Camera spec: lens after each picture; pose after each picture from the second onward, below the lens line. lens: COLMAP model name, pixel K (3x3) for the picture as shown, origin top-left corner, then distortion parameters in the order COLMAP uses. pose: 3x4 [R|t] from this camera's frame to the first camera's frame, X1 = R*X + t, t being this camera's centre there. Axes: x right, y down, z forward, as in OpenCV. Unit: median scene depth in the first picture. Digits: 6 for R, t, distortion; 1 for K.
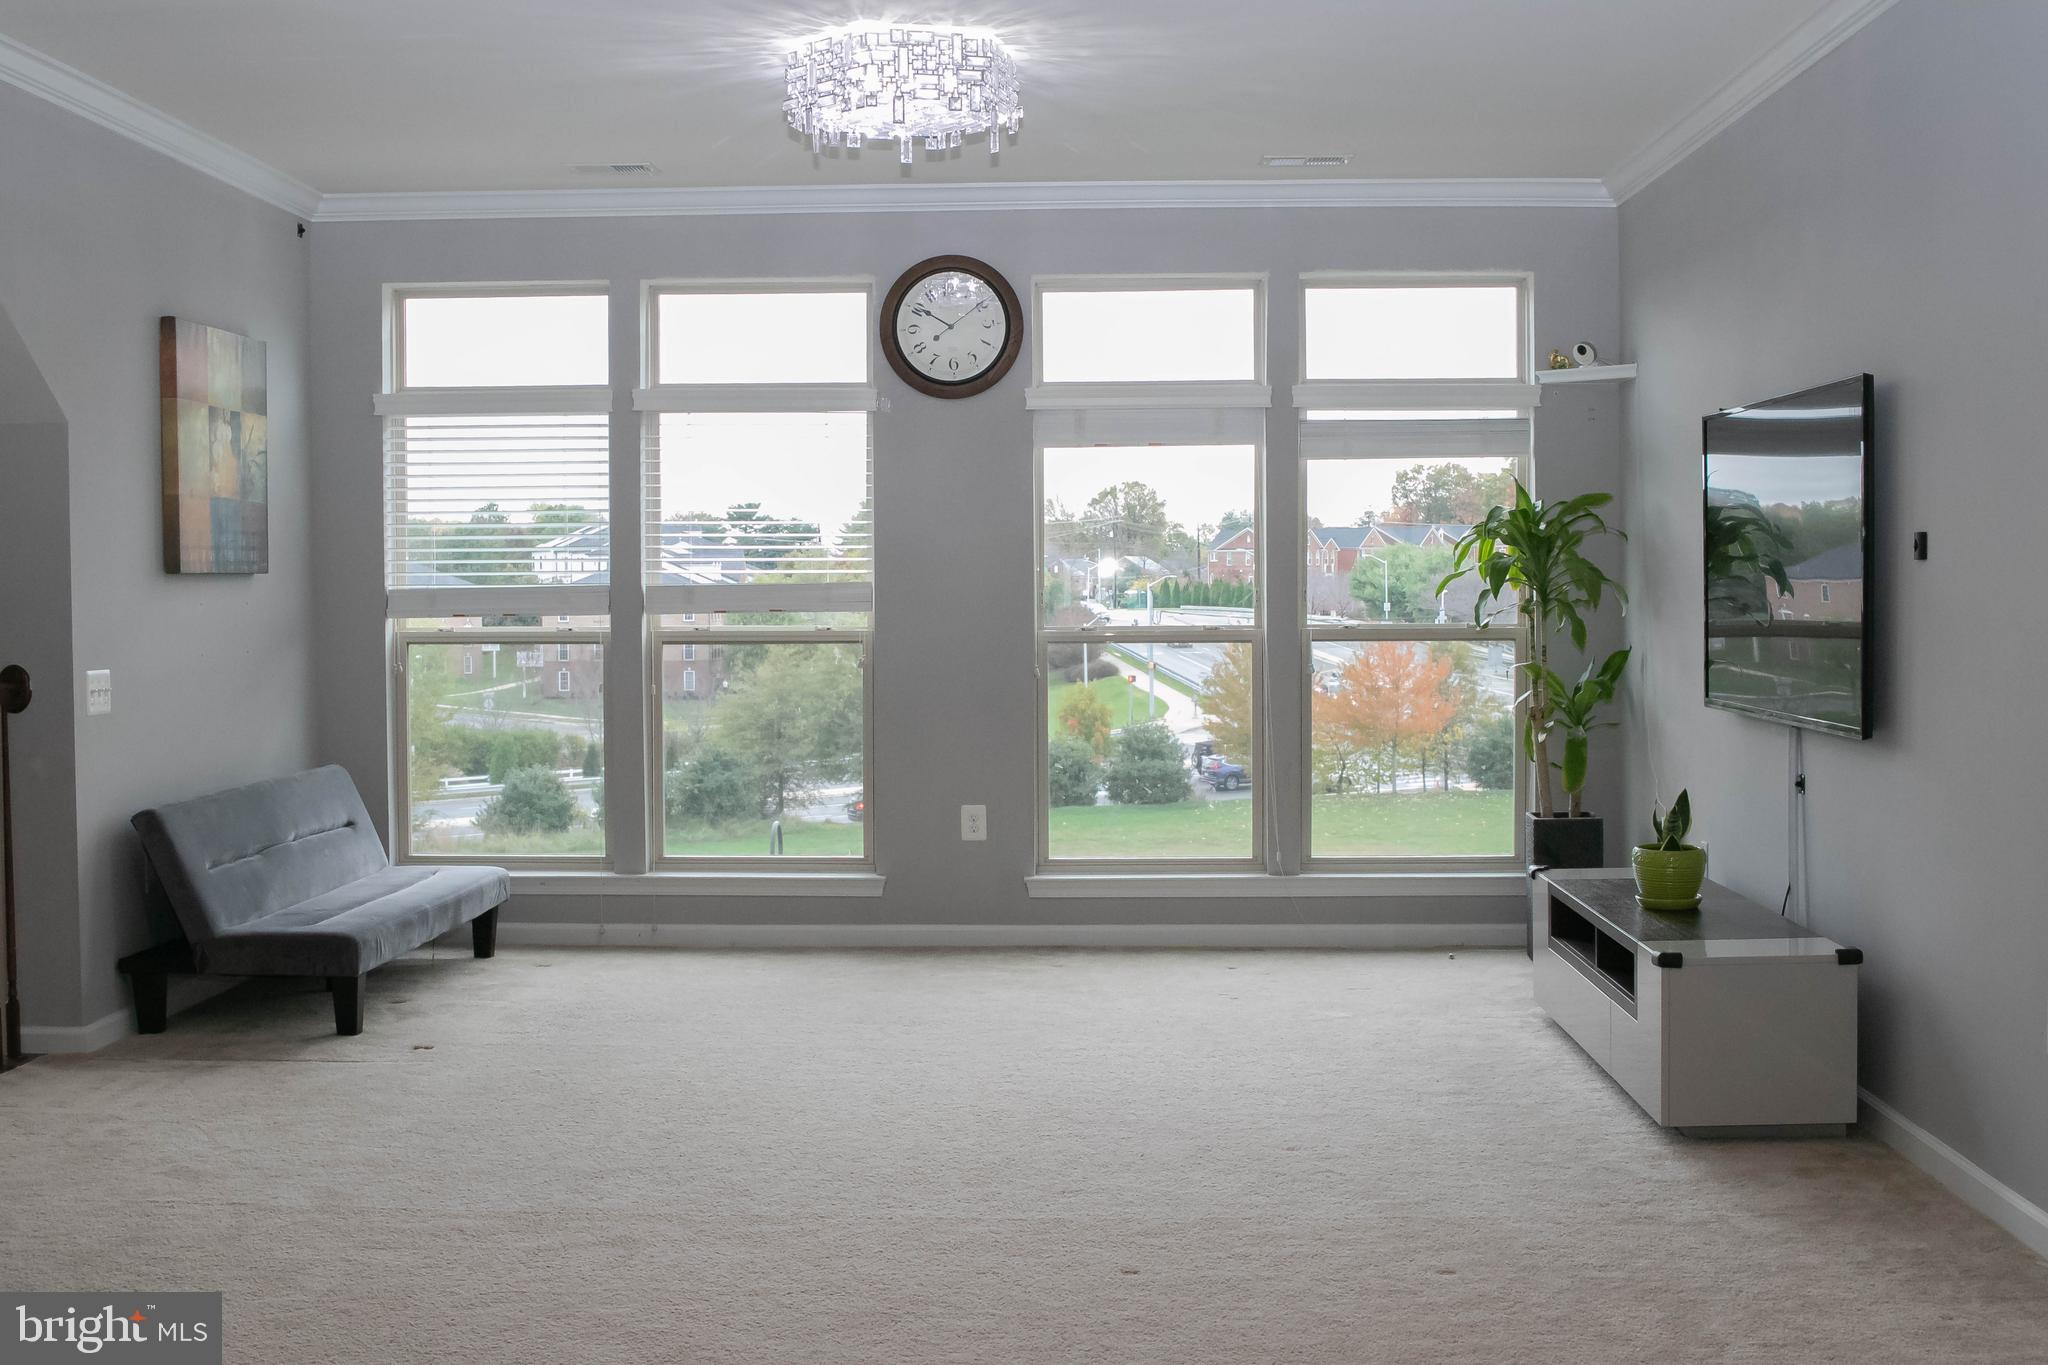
lens RADIAL K [[2310.2, 0, 1024.0], [0, 2310.2, 682.5], [0, 0, 1]] dist [-0.113821, 0.137707]
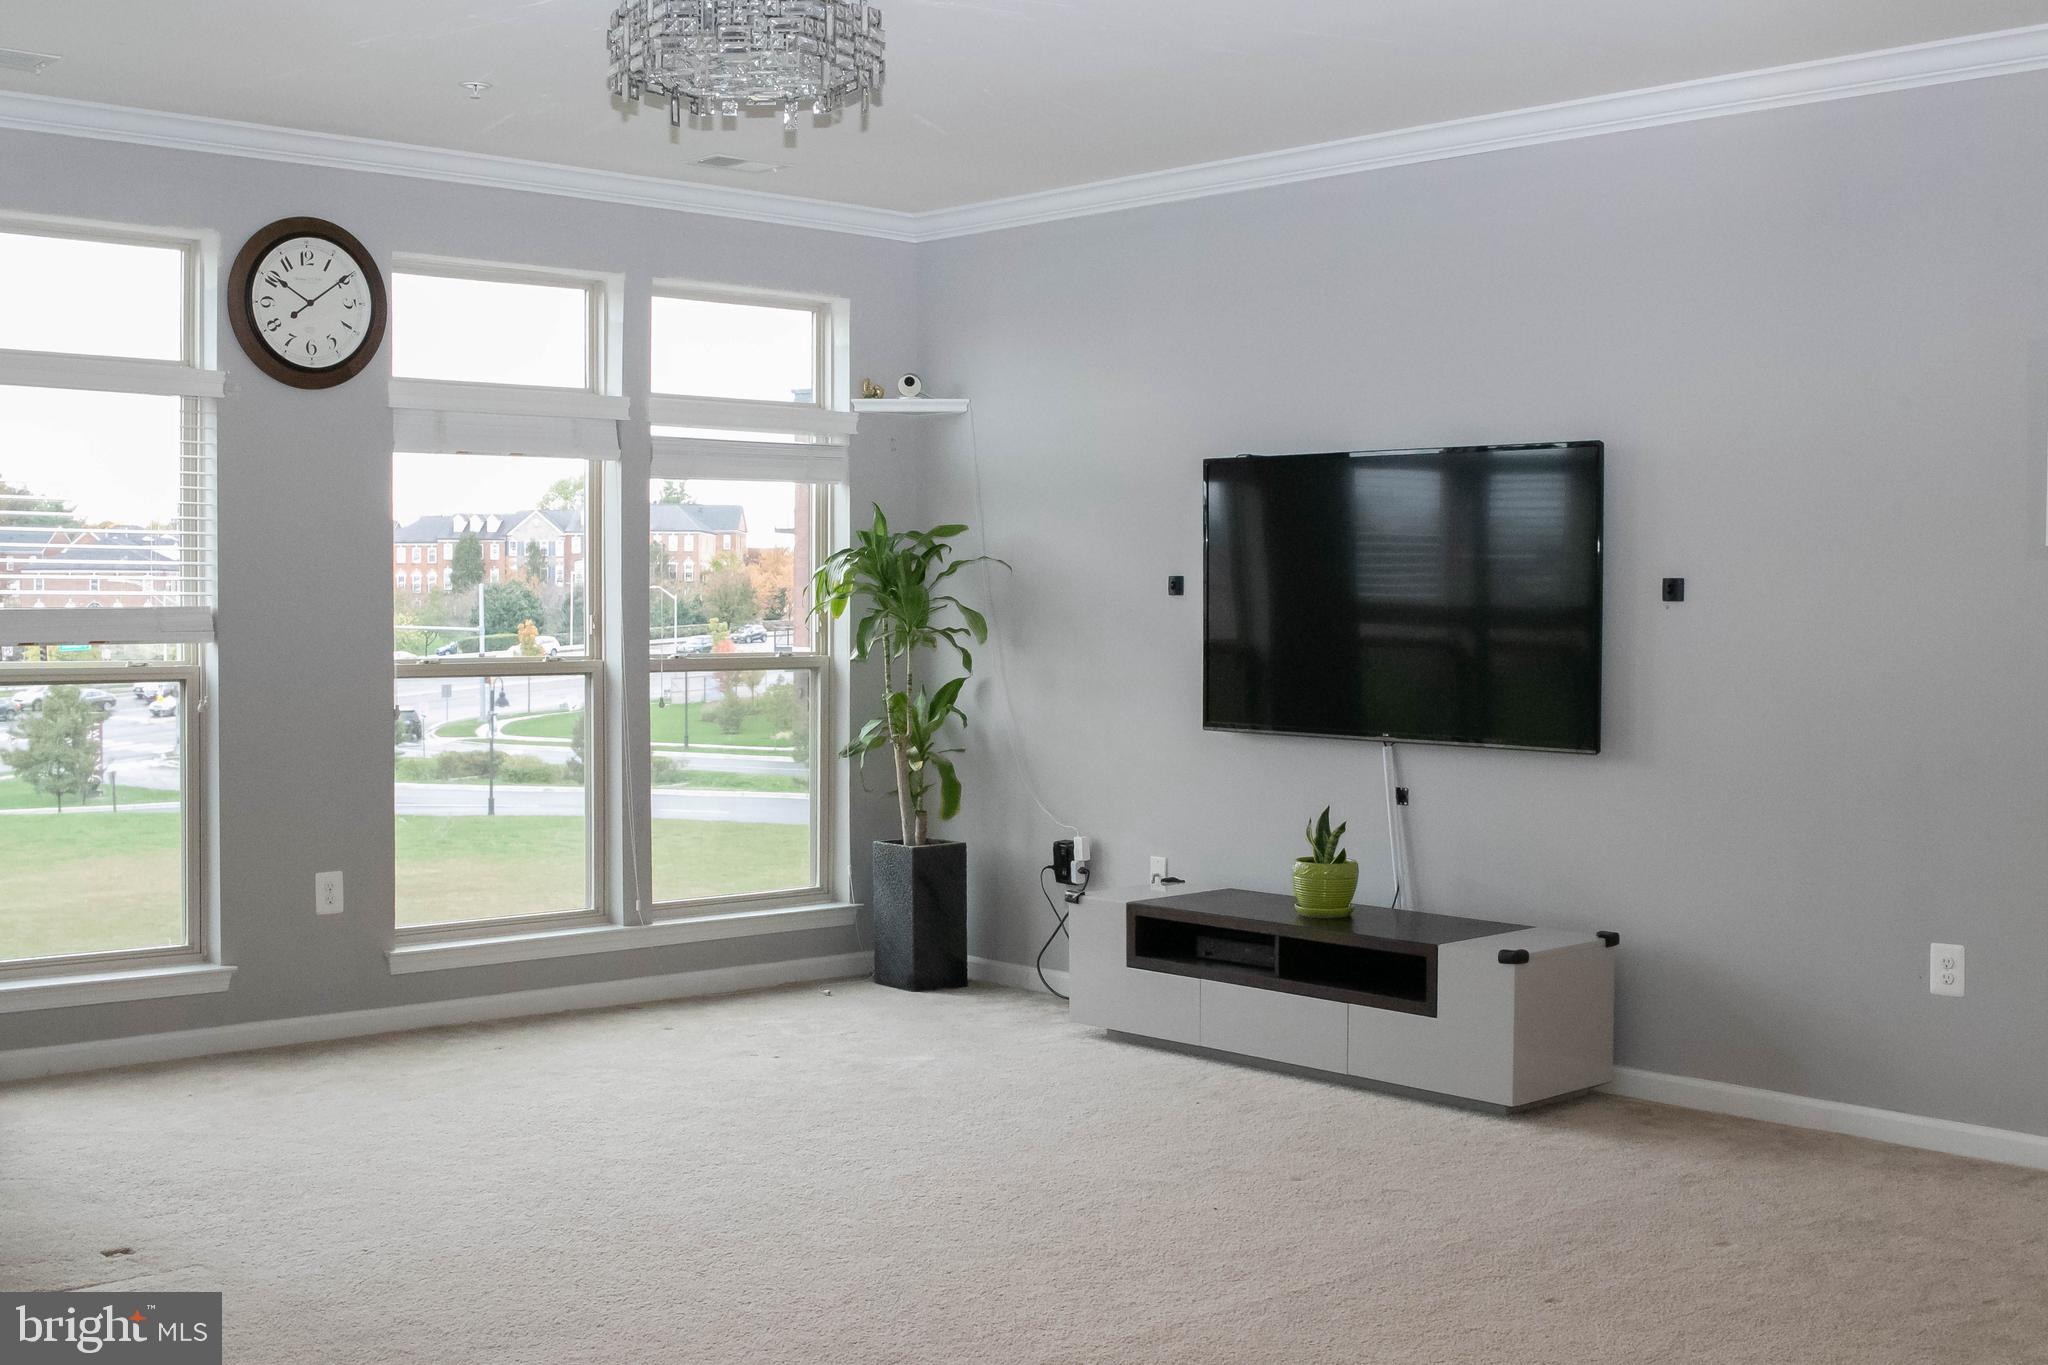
lens RADIAL K [[2310.2, 0, 1024.0], [0, 2310.2, 682.5], [0, 0, 1]] dist [-0.113821, 0.137707]
pose [[0.736542, -0.015255, 0.676219, -0.401153], [0.021835, 0.999761, -0.001229, -0.009552], [-0.676039, 0.015670, 0.736699, 0.212913]]
